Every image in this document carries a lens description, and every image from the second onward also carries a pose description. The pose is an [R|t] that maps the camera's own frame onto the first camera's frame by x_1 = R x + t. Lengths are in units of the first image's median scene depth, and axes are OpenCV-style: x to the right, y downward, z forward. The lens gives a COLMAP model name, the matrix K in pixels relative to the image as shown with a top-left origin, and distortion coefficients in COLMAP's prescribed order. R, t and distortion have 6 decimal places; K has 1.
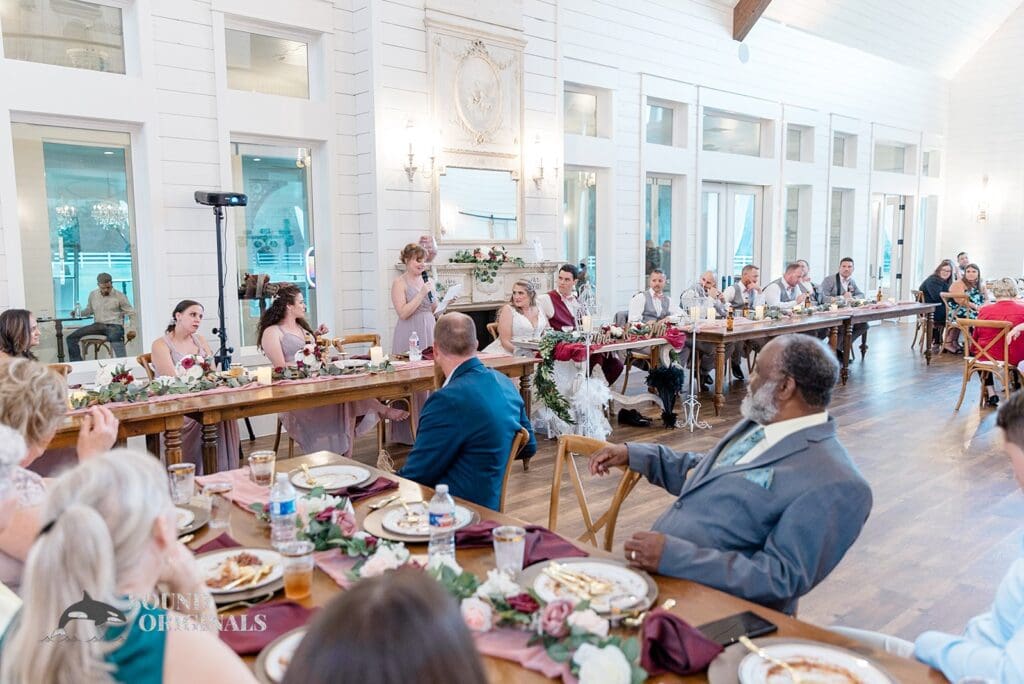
lens RADIAL K [[775.3, 0, 506.1], [0, 775.3, 336.5], [0, 0, 1]] dist [0.009679, -0.001338]
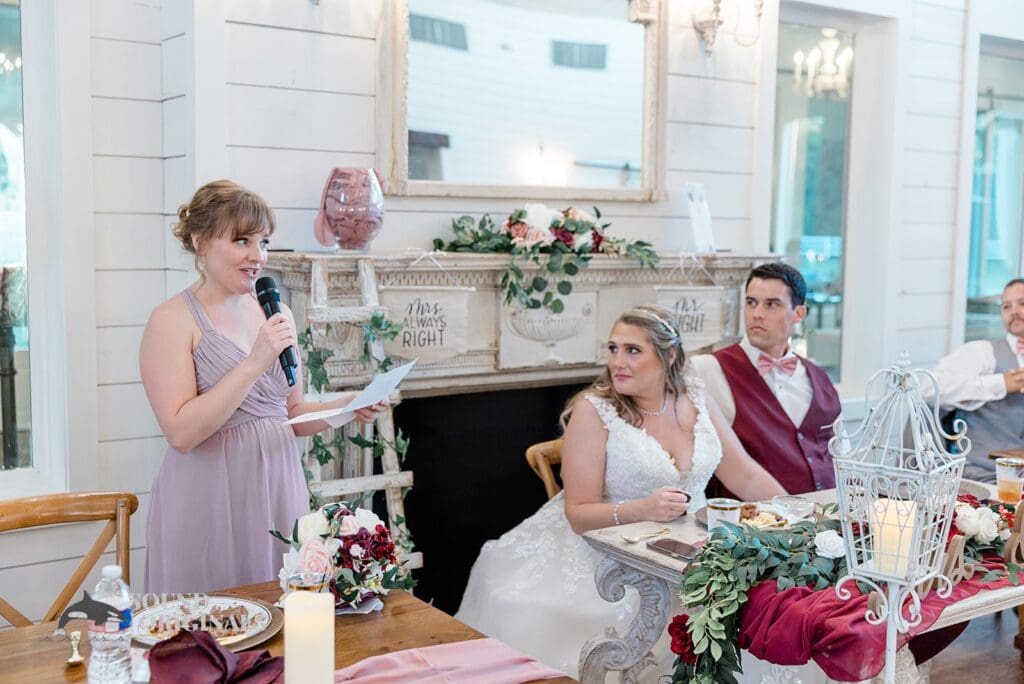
lens RADIAL K [[1165.4, 0, 518.2], [0, 1165.4, 346.0], [0, 0, 1]] dist [0.010539, 0.000000]
pose [[0.992826, 0.035768, -0.114093, 0.023663], [-0.036577, 0.999318, -0.005010, -0.051768], [0.113836, 0.009147, 0.993457, 0.491991]]
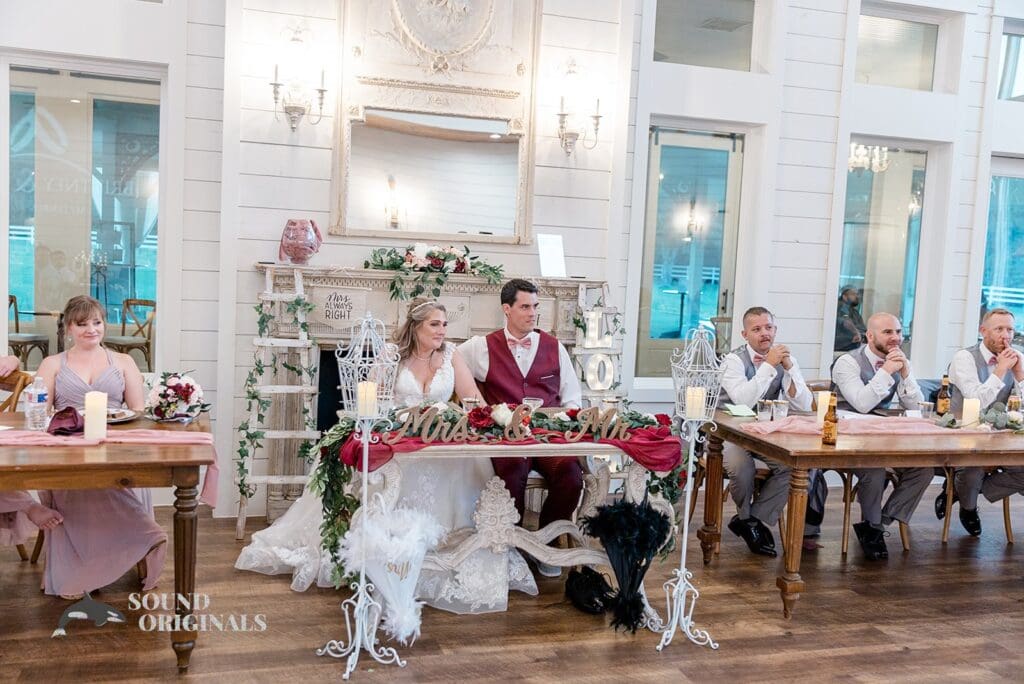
lens RADIAL K [[976.1, 0, 503.0], [0, 976.1, 327.8], [0, 0, 1]] dist [0.045480, 0.000000]
pose [[0.907530, 0.087736, -0.410720, 0.337594], [-0.104941, 0.994288, -0.019483, -0.045005], [0.406664, 0.060783, 0.911553, 0.354238]]
